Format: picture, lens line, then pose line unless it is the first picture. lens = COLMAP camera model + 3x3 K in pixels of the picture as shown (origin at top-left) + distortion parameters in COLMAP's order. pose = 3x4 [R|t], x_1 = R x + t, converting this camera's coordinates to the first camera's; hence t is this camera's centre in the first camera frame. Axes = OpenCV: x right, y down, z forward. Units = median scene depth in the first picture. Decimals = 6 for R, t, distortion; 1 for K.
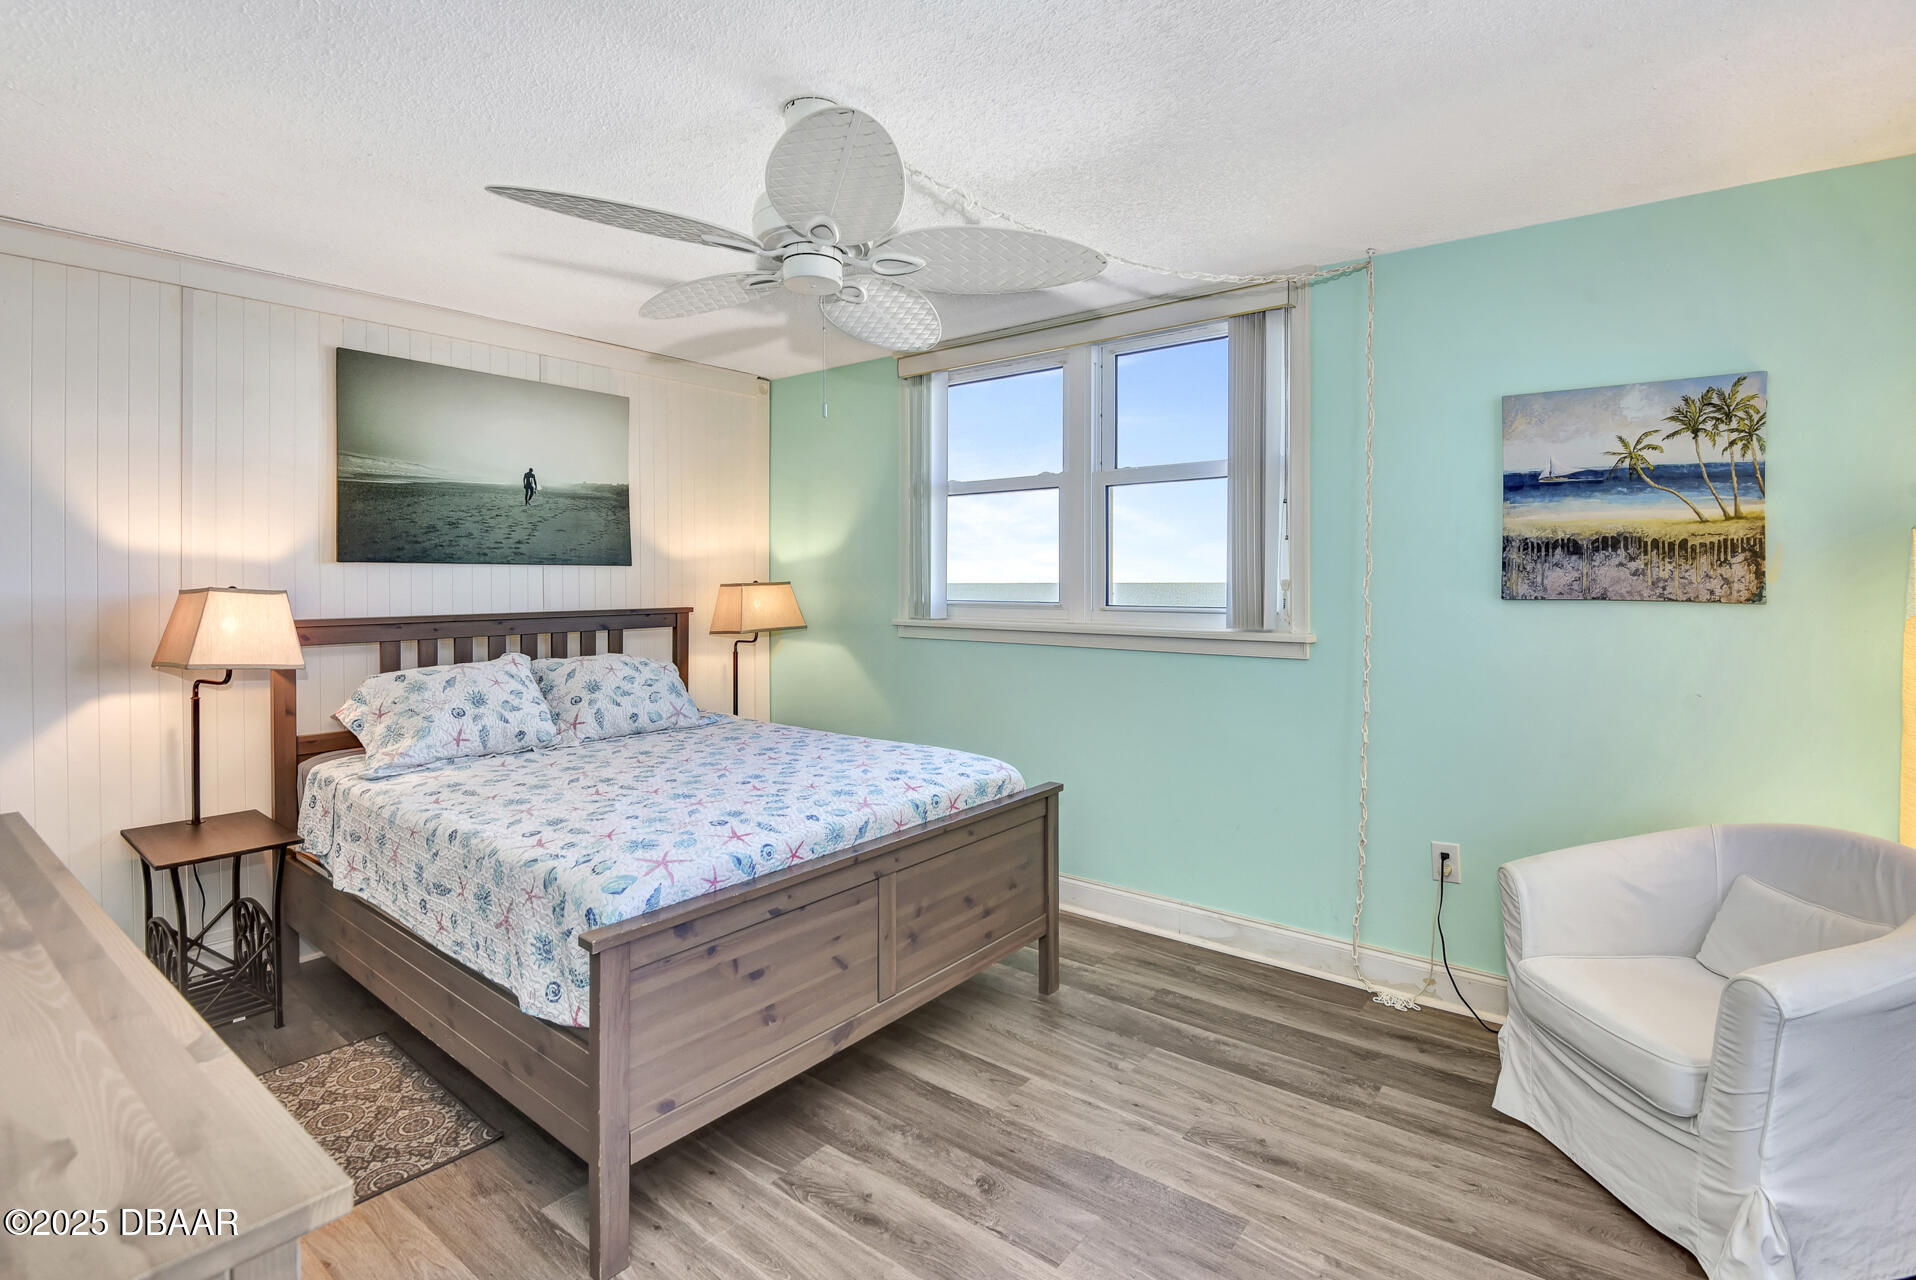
lens RADIAL K [[895.6, 0, 953.5], [0, 895.6, 594.9], [0, 0, 1]] dist [0.019962, -0.027641]
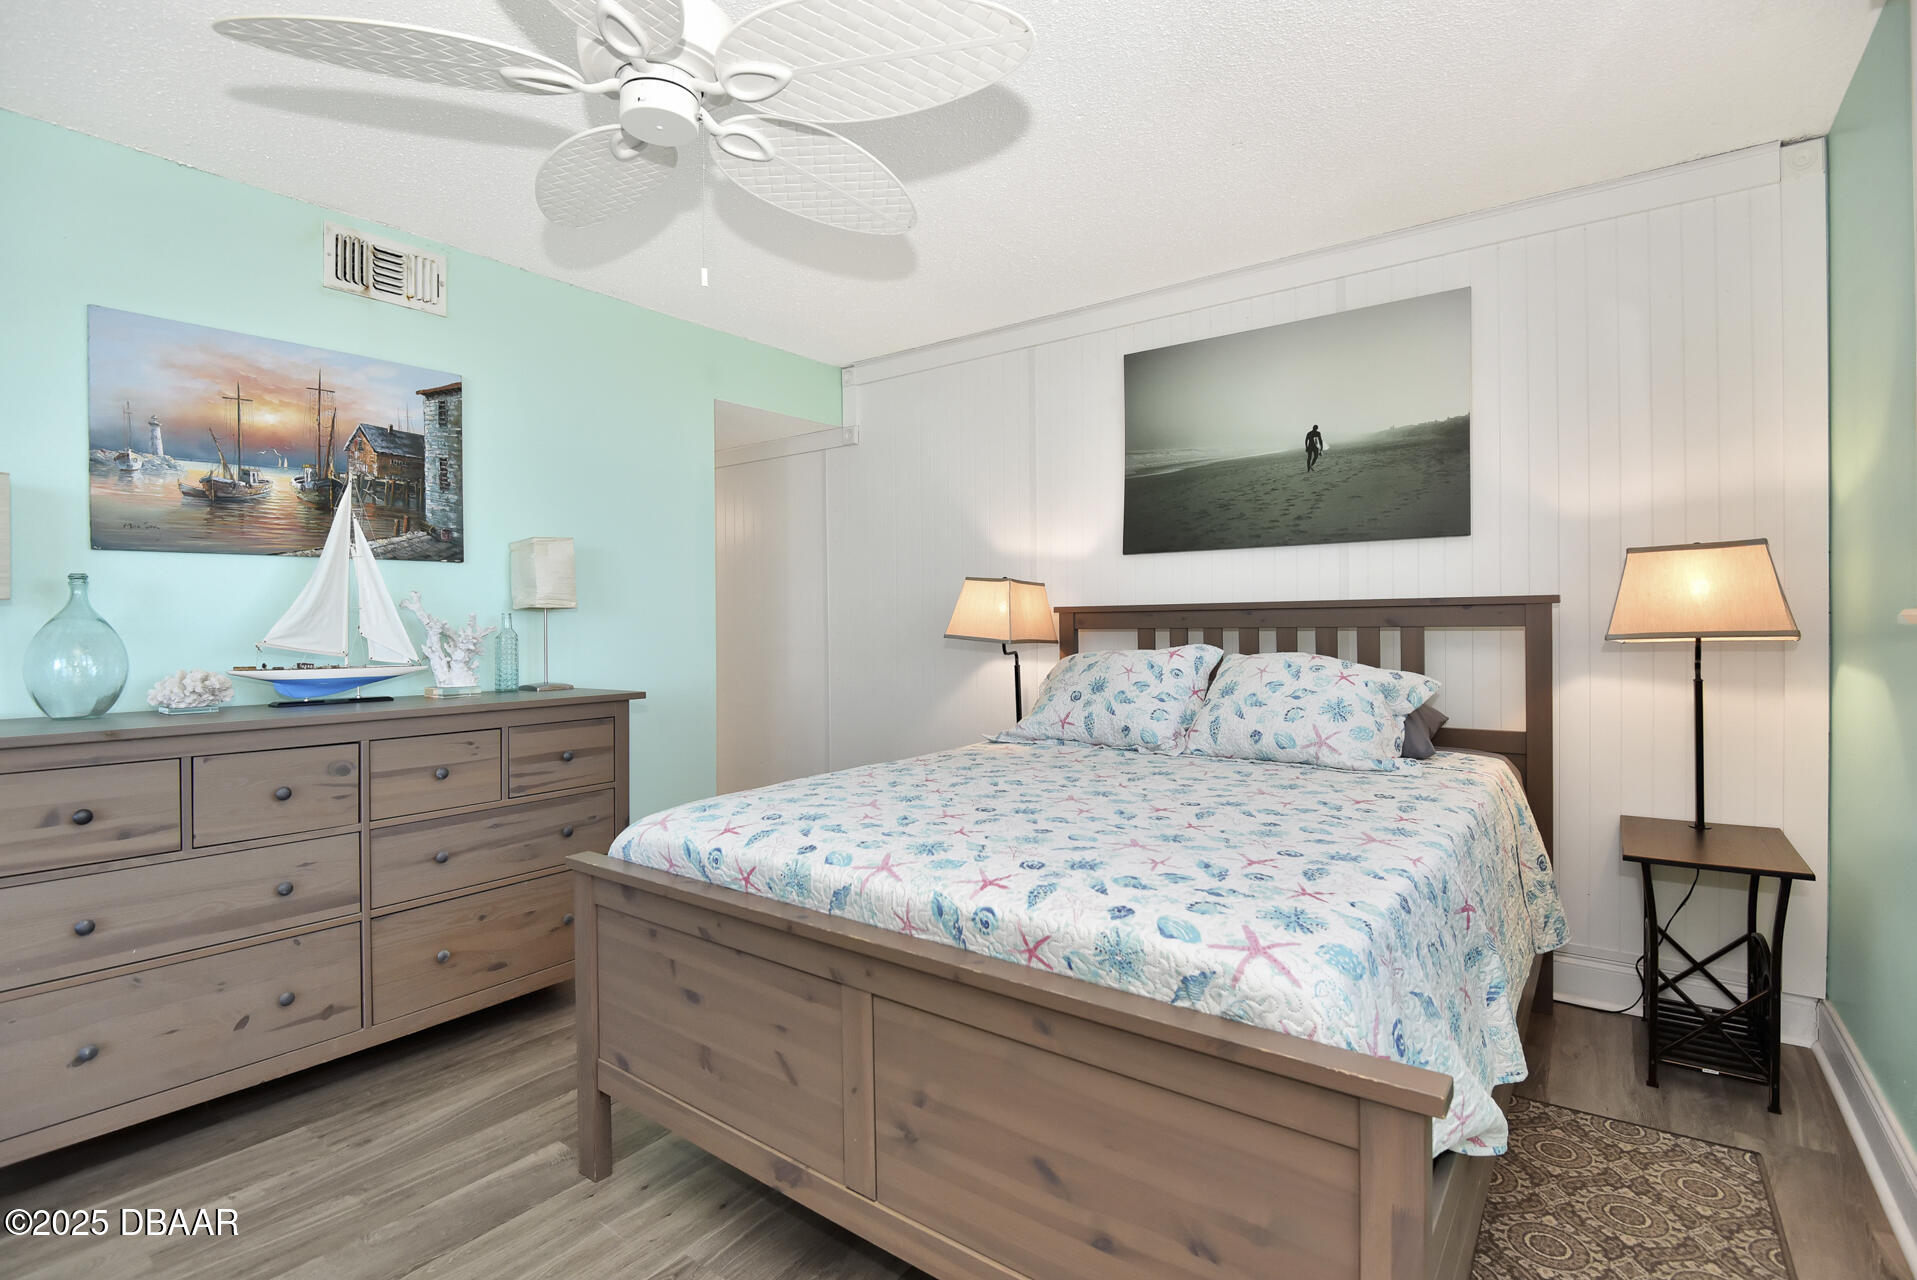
lens RADIAL K [[902.0, 0, 980.6], [0, 902.0, 636.8], [0, 0, 1]] dist [0.000512, -0.001061]
pose [[0.042093, 0.013395, -0.999024, 0.386175], [-0.009652, 0.999869, 0.012999, 0.049147], [0.999067, 0.009096, 0.042217, 0.768454]]
